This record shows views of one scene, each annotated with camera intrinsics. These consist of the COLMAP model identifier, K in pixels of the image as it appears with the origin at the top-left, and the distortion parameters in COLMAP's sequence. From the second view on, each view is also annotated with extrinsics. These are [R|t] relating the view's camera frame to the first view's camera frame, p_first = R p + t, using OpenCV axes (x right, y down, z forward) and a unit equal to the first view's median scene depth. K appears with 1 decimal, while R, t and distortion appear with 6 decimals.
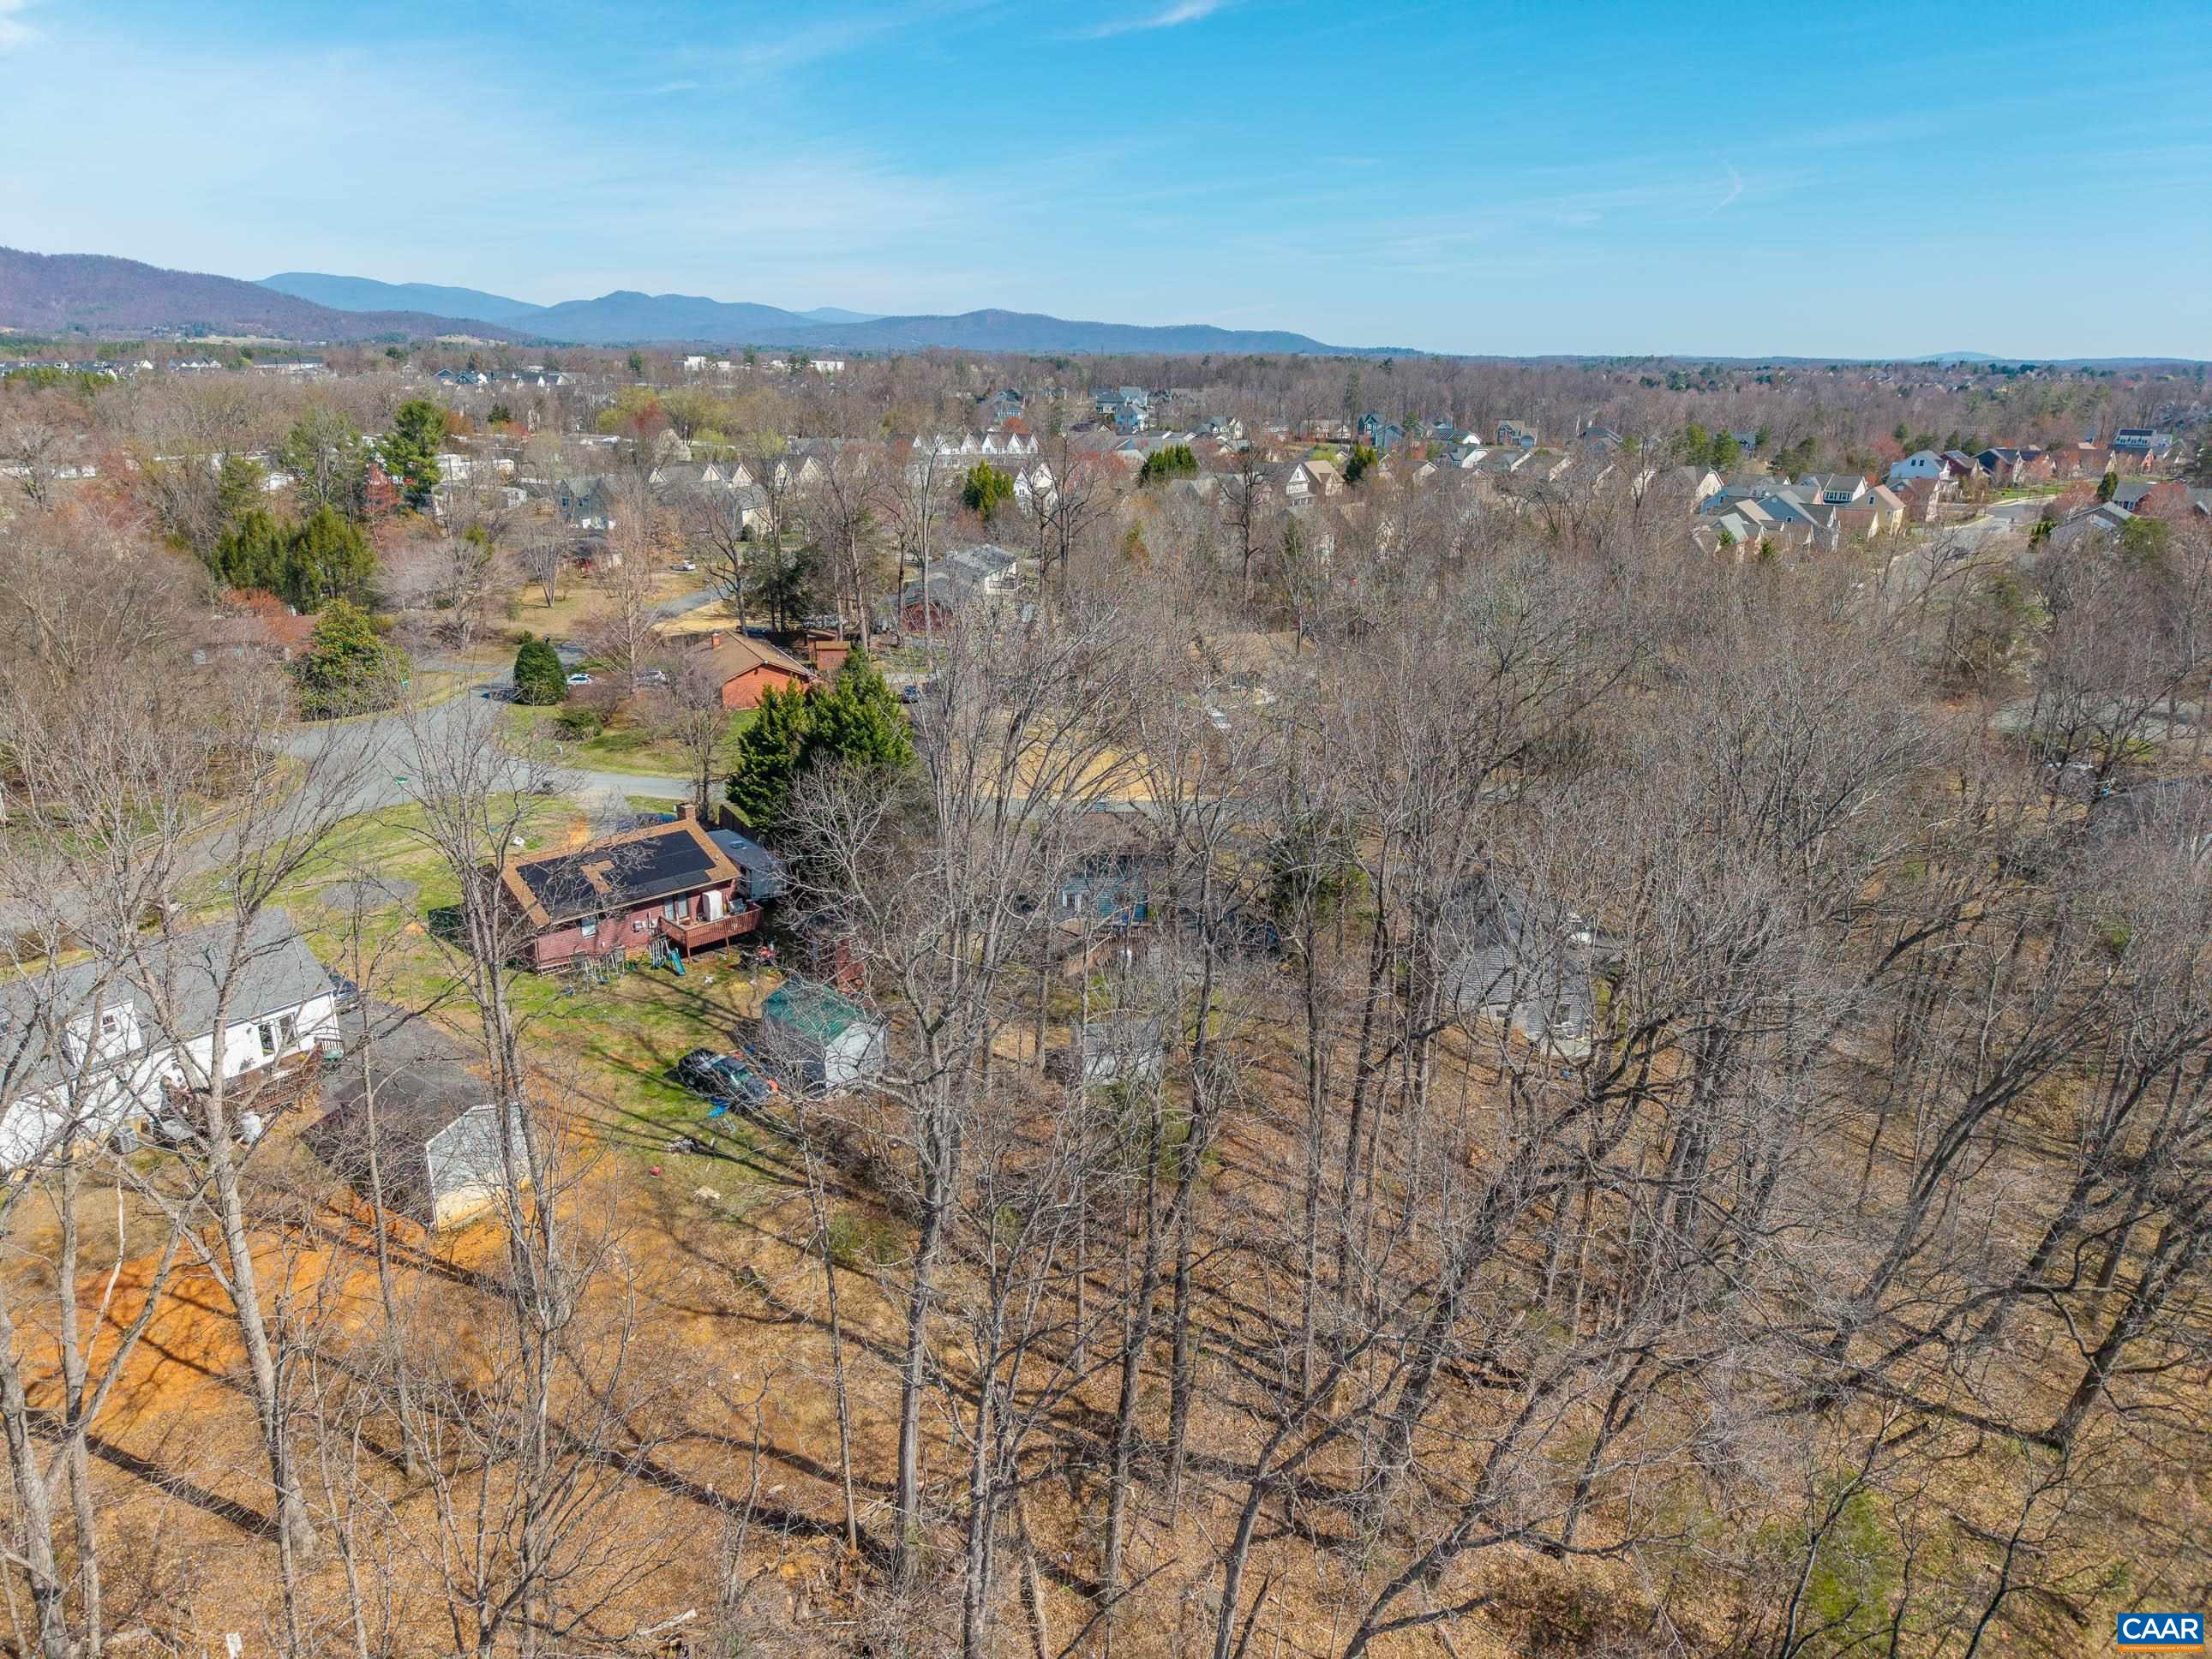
lens RADIAL K [[1482.2, 0, 1100.5], [0, 1482.2, 823.8], [0, 0, 1]] dist [0.018579, -0.010284]
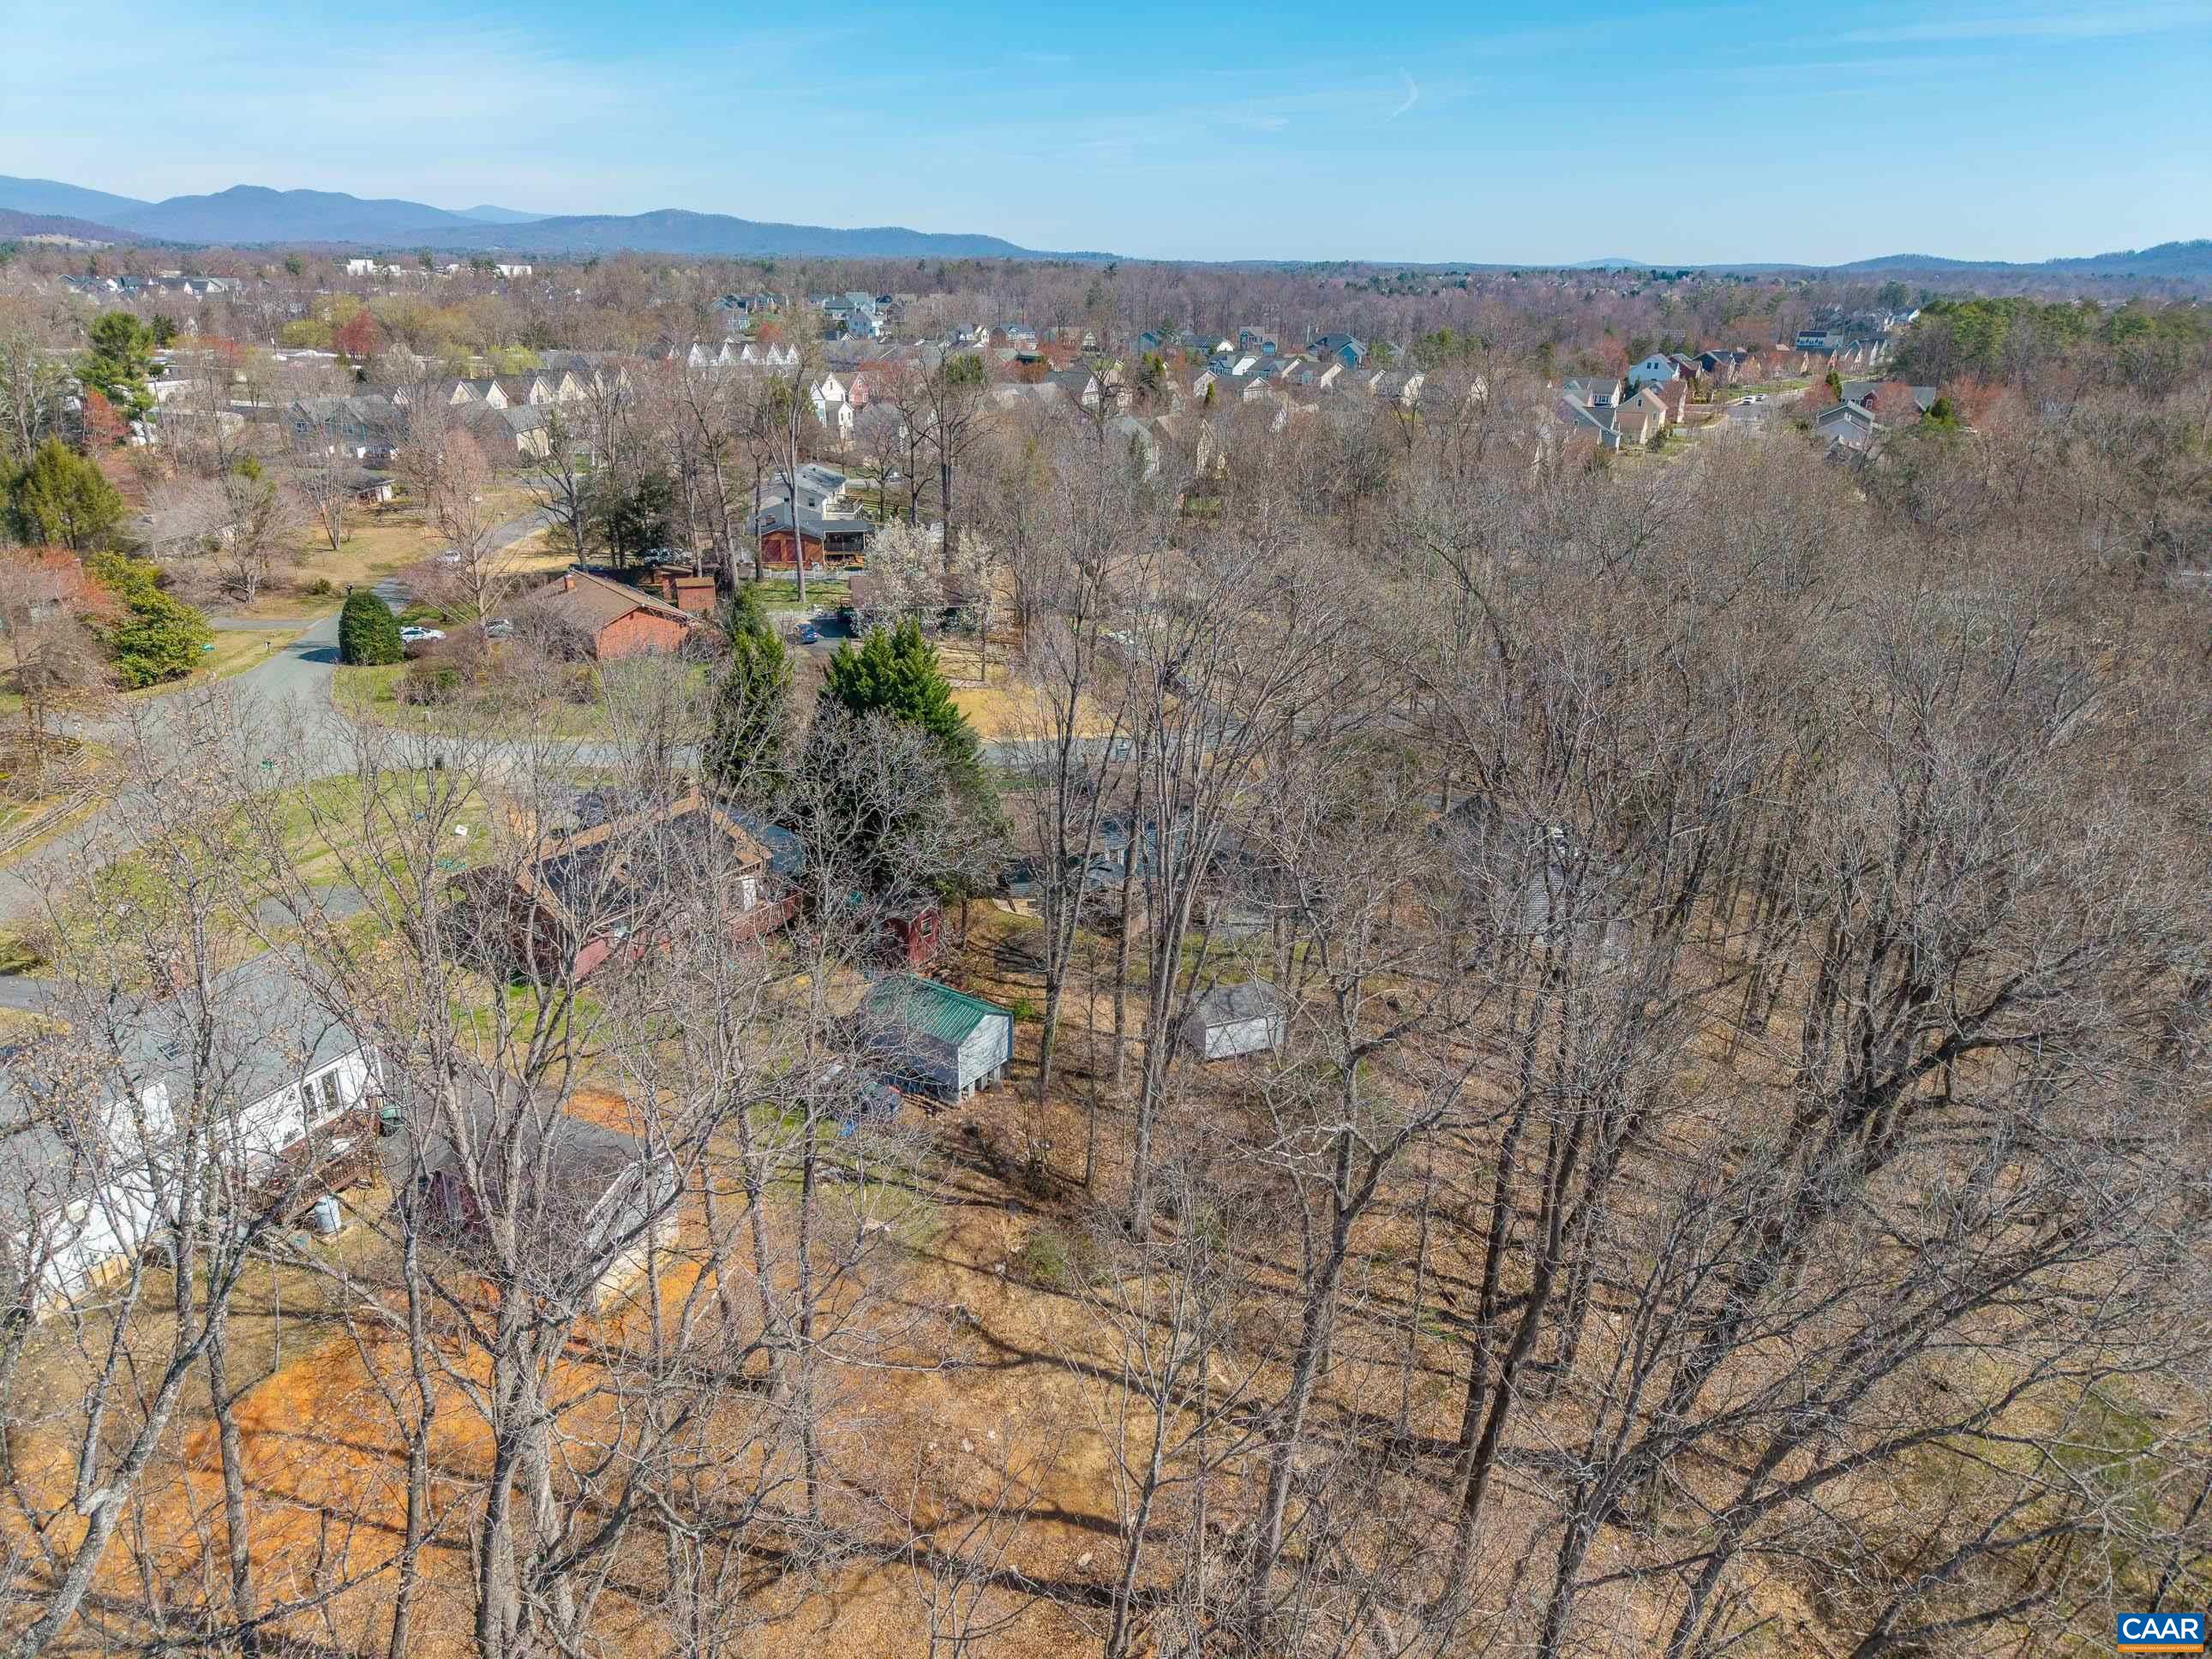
lens RADIAL K [[1482.6, 0, 1105.4], [0, 1482.6, 828.3], [0, 0, 1]] dist [0.010793, -0.007458]
pose [[0.981324, -0.067754, 0.180034, -0.099802], [0.056773, 0.996238, 0.065467, -0.013963], [-0.183793, -0.054023, 0.981479, 0.043480]]
